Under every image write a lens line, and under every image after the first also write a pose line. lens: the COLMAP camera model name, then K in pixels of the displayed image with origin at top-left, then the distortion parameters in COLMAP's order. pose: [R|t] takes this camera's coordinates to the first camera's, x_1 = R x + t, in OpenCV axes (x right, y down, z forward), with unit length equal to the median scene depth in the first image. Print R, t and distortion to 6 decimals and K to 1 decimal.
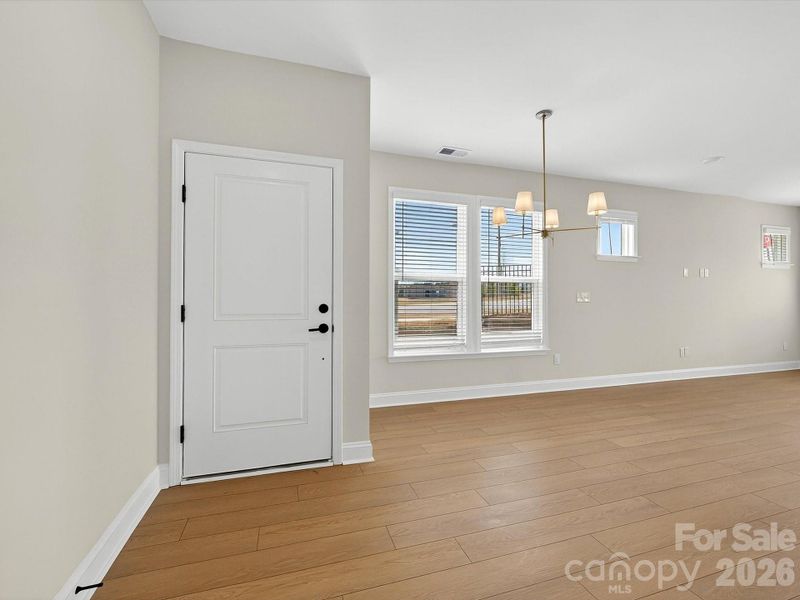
lens RADIAL K [[360.4, 0, 406.1], [0, 360.4, 296.3], [0, 0, 1]] dist [0.001388, 0.000073]
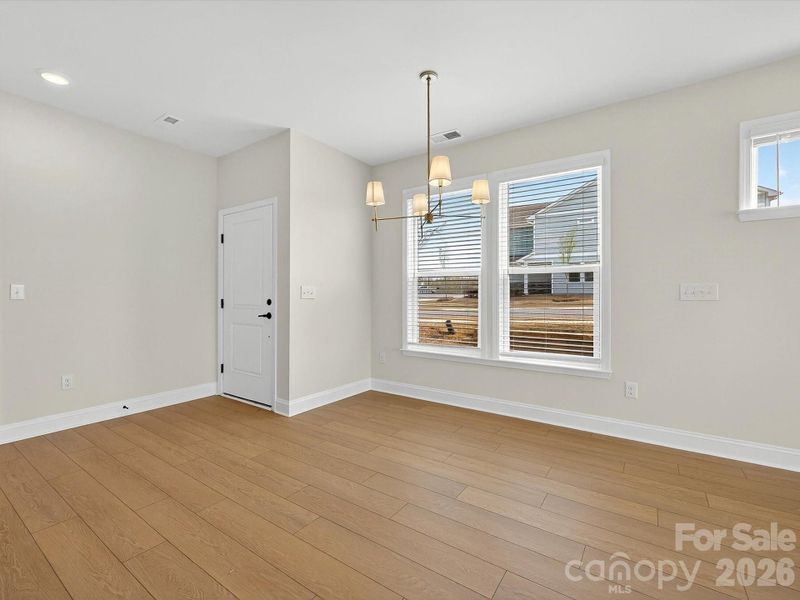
lens RADIAL K [[360.4, 0, 406.1], [0, 360.4, 296.3], [0, 0, 1]] dist [0.001388, 0.000073]
pose [[0.610828, -0.002715, -0.791759, 1.090284], [0.003403, 0.999994, -0.000803, 0.012419], [0.791756, -0.002204, 0.610833, 0.470681]]
